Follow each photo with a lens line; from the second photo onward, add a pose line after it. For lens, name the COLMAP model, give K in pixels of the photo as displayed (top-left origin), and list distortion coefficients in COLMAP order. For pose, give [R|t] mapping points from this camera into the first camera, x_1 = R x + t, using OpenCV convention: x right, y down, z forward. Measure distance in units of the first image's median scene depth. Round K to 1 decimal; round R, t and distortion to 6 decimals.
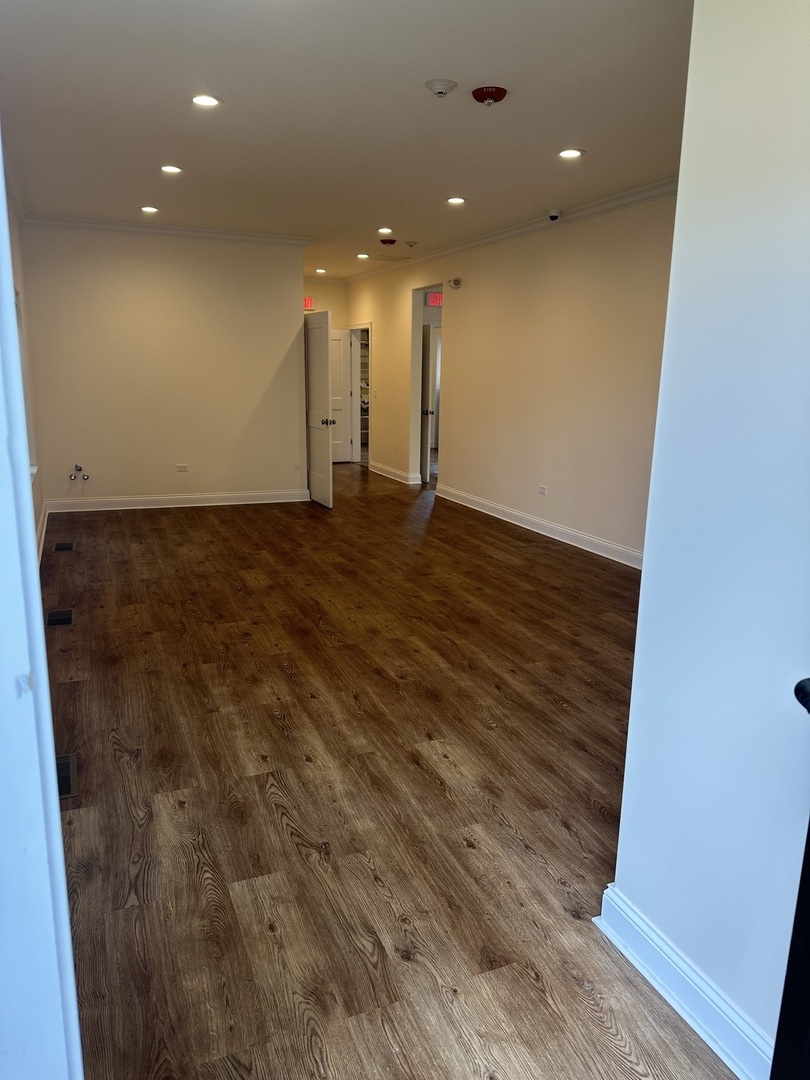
lens RADIAL K [[761.4, 0, 405.7], [0, 761.4, 537.5], [0, 0, 1]] dist [-0.011077, -0.005612]
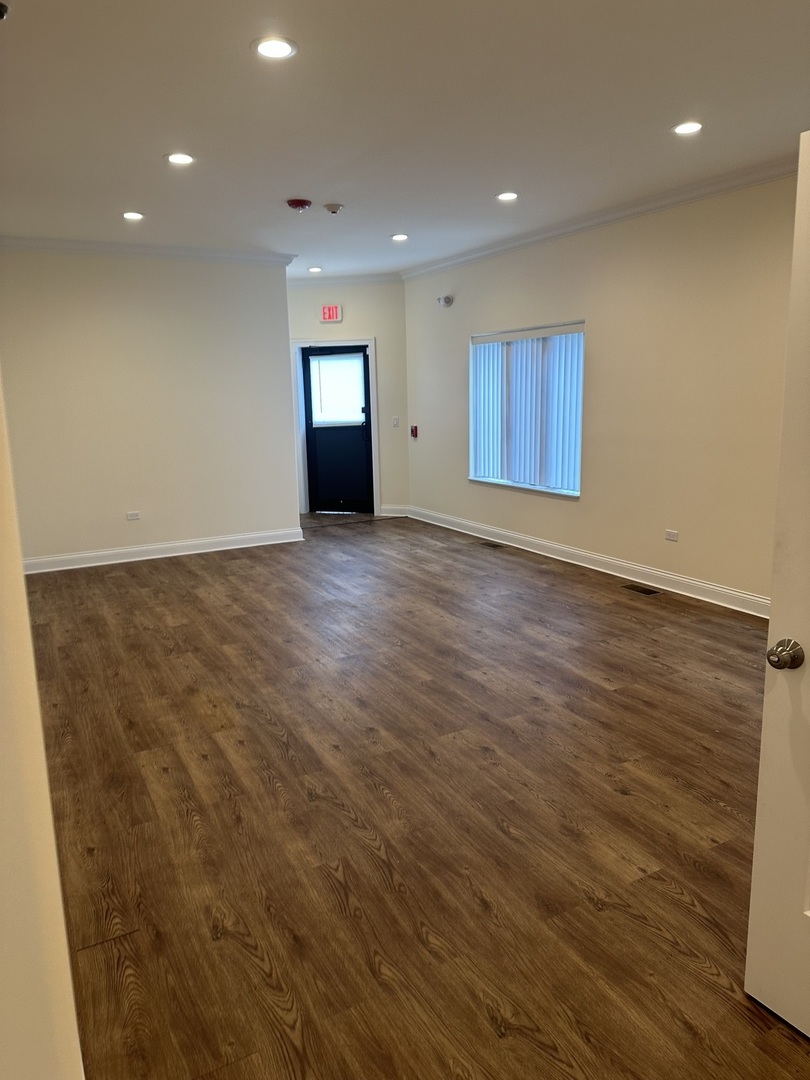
lens RADIAL K [[761.4, 0, 405.8], [0, 761.4, 540.8], [0, 0, 1]] dist [-0.011077, -0.005612]
pose [[-0.995466, 0.018391, -0.093327, 0.046598], [-0.020490, 0.916642, 0.399183, -0.450115], [0.092889, 0.399286, -0.912109, 2.018975]]
